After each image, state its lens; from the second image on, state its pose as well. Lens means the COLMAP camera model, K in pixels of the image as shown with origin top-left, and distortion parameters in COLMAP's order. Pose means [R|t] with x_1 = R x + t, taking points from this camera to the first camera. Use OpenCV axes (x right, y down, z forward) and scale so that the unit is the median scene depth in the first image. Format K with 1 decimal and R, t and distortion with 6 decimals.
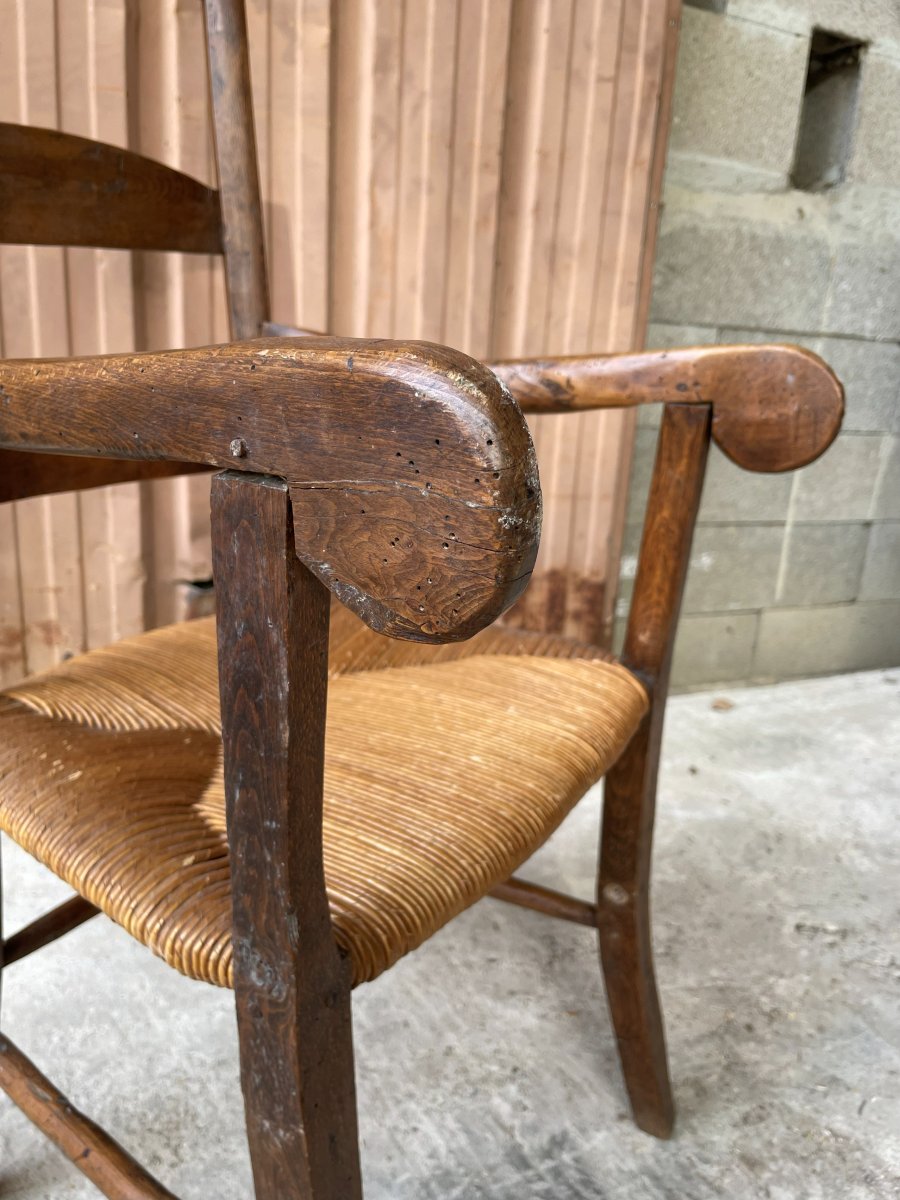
lens RADIAL K [[920.2, 0, 453.9], [0, 920.2, 593.1], [0, 0, 1]] dist [0.083994, -0.120540]
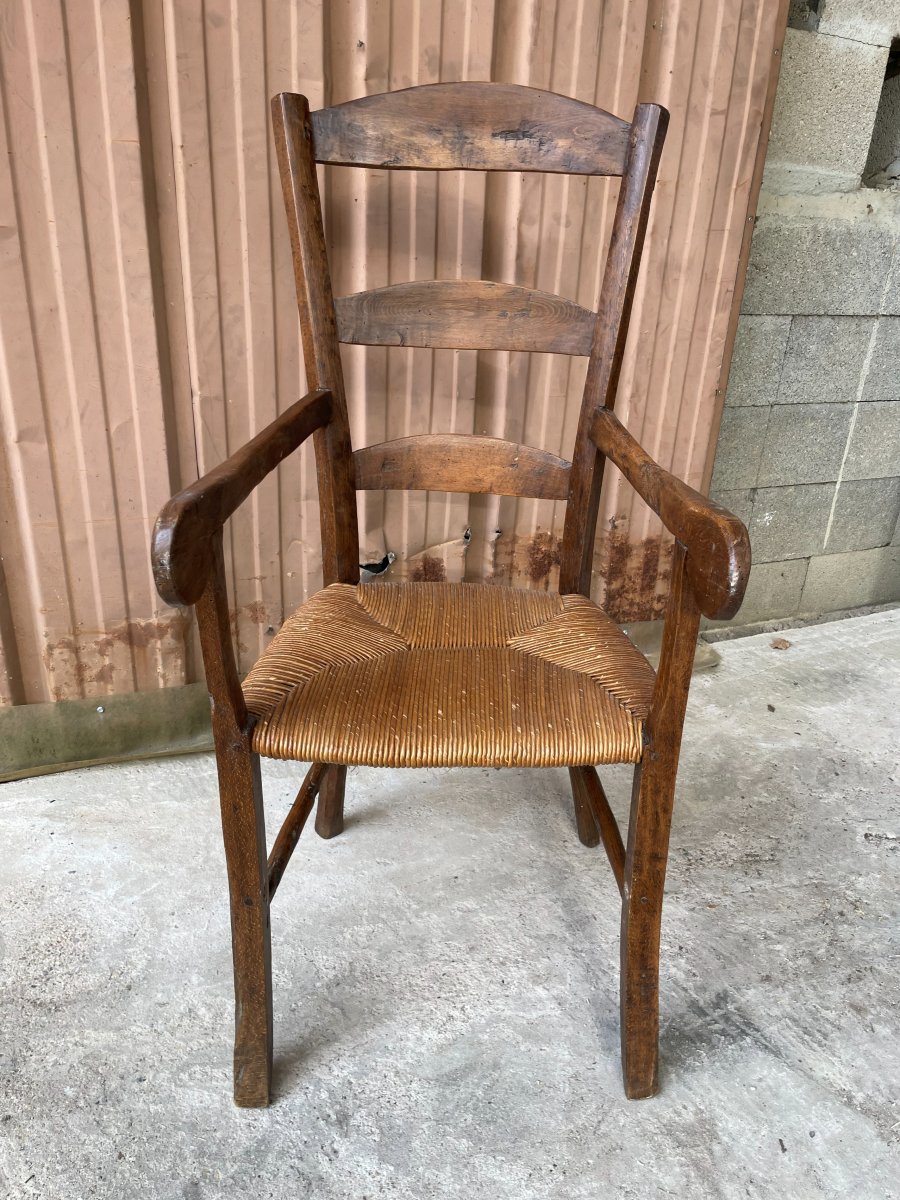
lens RADIAL K [[920.2, 0, 464.6], [0, 920.2, 607.3], [0, 0, 1]] dist [0.083994, -0.120540]
pose [[0.999455, -0.016114, 0.028820, -0.199409], [0.011829, 0.989640, 0.143085, -0.135492], [-0.030827, -0.142666, 0.989291, -0.201947]]
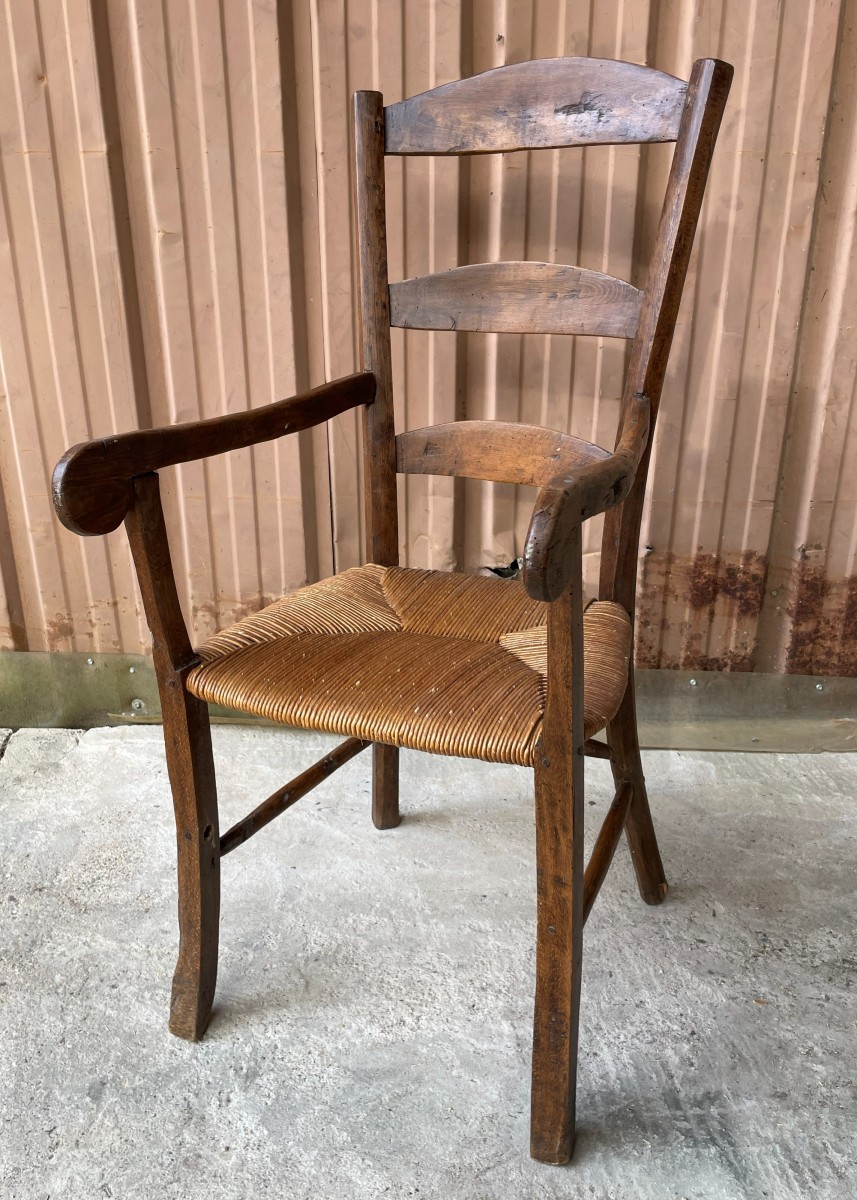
lens RADIAL K [[994.5, 0, 421.9], [0, 994.5, 604.0], [0, 0, 1]] dist [0.081227, -0.113706]
pose [[0.912389, 0.096334, -0.397826, 0.143104], [-0.060754, 0.993017, 0.101124, -0.093559], [0.404790, -0.068095, 0.911871, -0.180202]]
